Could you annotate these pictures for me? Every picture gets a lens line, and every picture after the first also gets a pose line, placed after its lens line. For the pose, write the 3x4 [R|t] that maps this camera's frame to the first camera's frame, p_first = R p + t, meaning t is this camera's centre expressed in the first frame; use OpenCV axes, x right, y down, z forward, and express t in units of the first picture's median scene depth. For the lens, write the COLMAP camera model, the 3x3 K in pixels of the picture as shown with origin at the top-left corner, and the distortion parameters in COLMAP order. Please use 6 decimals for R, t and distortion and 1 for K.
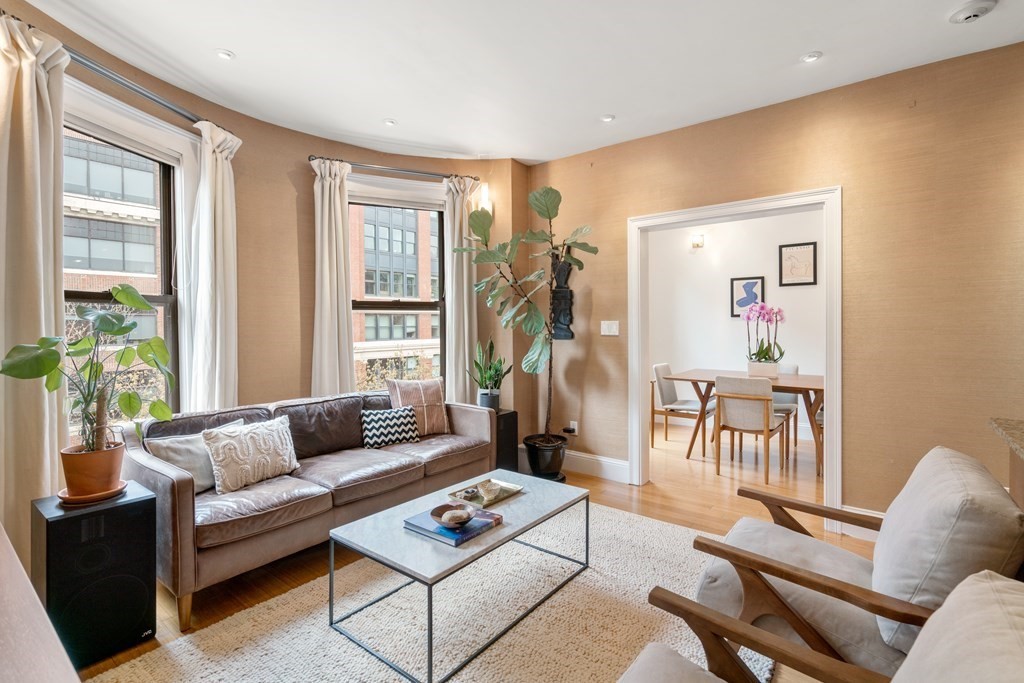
lens RADIAL K [[482.1, 0, 510.5], [0, 482.1, 326.7], [0, 0, 1]] dist [0.000074, 0.002605]
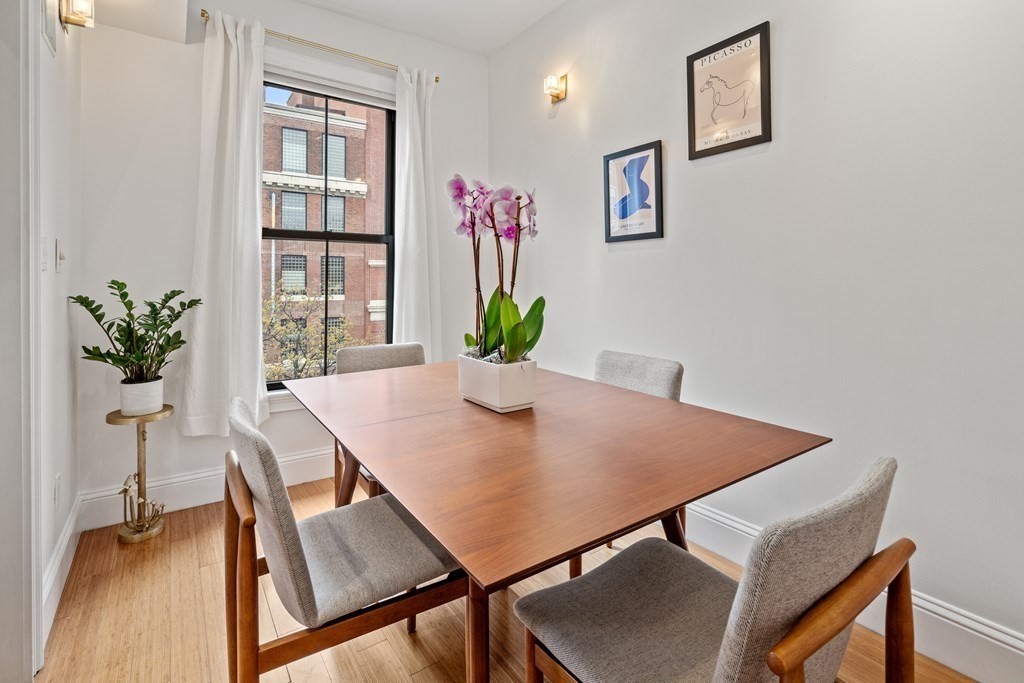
lens RADIAL K [[482.1, 0, 514.4], [0, 482.1, 283.4], [0, 0, 1]] dist [0.000074, 0.002605]
pose [[0.960057, 0.003095, -0.279787, 0.722459], [-0.003385, 0.999994, -0.000555, 0.026548], [0.279784, 0.001480, 0.960062, 0.784791]]
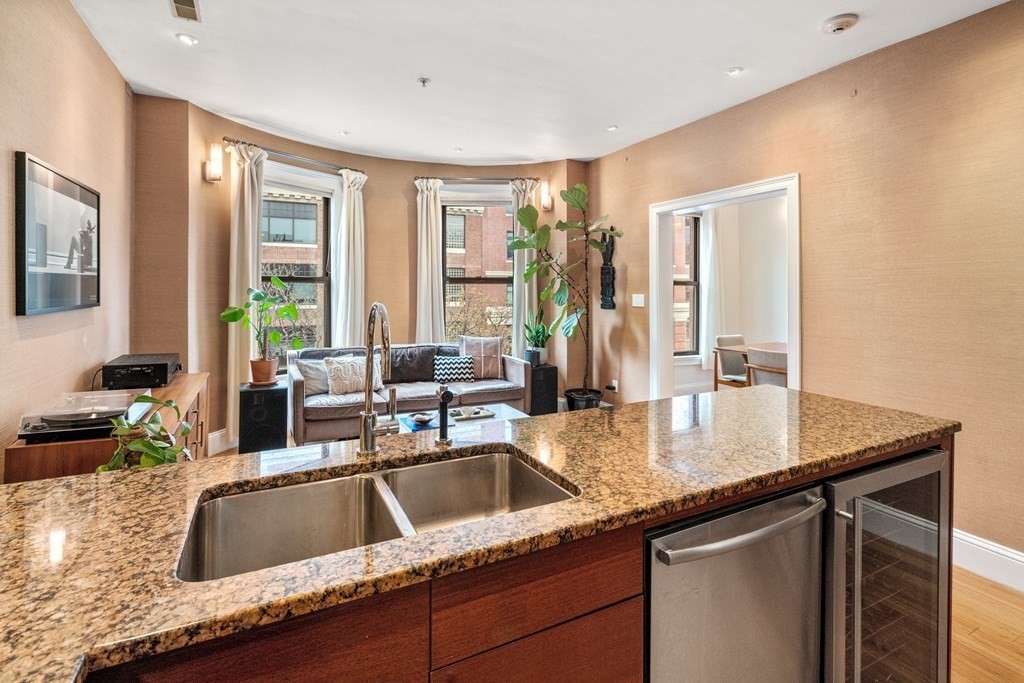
lens RADIAL K [[482.1, 0, 515.3], [0, 482.1, 289.4], [0, 0, 1]] dist [0.000074, 0.002605]
pose [[0.908930, 0.009080, -0.416850, 0.422481], [-0.010513, 0.999944, -0.001142, -0.019907], [0.416816, 0.005421, 0.908975, -0.167467]]
